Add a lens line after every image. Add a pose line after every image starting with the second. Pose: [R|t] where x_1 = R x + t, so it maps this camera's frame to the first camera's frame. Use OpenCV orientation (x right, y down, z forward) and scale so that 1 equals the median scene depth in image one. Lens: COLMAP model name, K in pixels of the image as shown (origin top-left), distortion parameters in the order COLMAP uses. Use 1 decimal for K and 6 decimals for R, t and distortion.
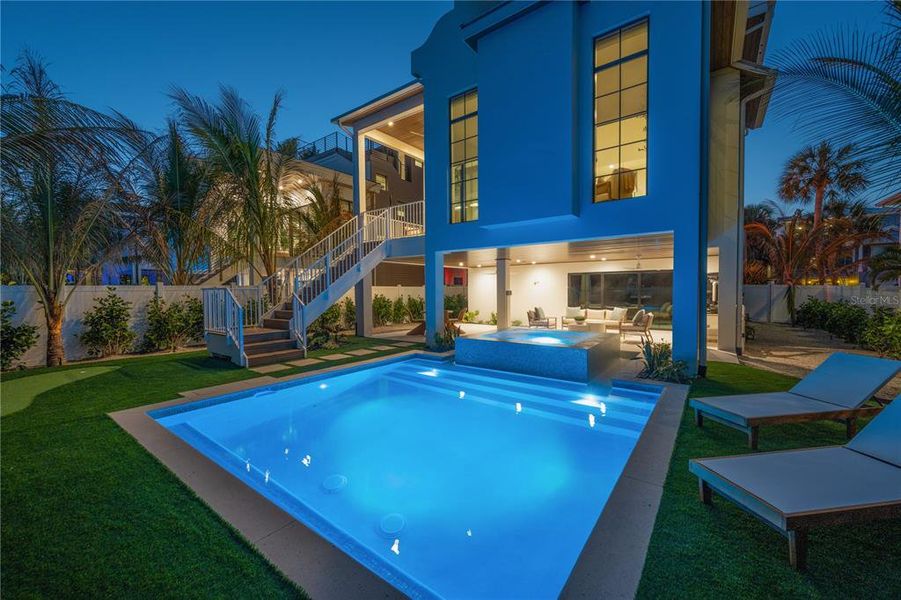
lens RADIAL K [[353.1, 0, 450.5], [0, 353.1, 300.0], [0, 0, 1]] dist [-0.000028, 0.000009]
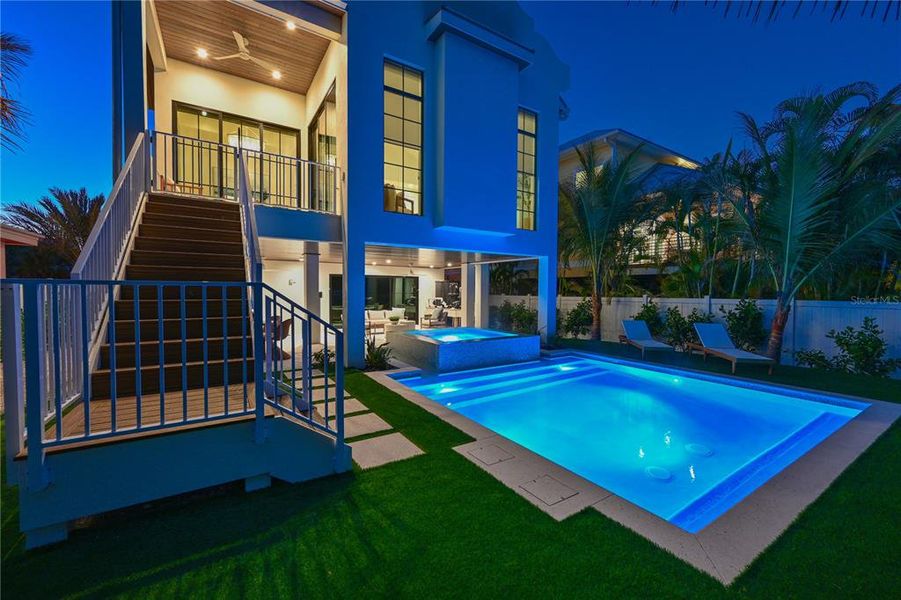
lens RADIAL K [[363.5, 0, 450.0], [0, 363.5, 297.3], [0, 0, 1]] dist [-0.000477, -0.000129]
pose [[0.357902, -0.007845, 0.933726, -0.658763], [0.017982, 0.999837, 0.001507, -0.012199], [-0.933586, 0.016251, 0.357984, 0.502771]]
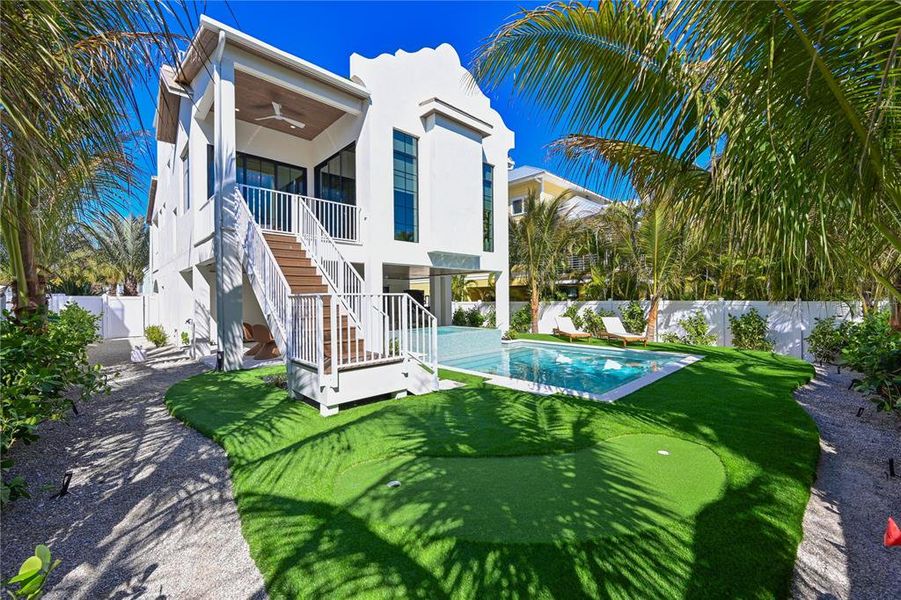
lens RADIAL K [[363.5, 0, 450.0], [0, 363.5, 297.3], [0, 0, 1]] dist [-0.000477, -0.000129]
pose [[0.174396, 0.006718, 0.984653, -0.991897], [0.037691, 0.999198, -0.013492, -0.012141], [-0.983954, 0.039466, 0.174003, 0.570892]]
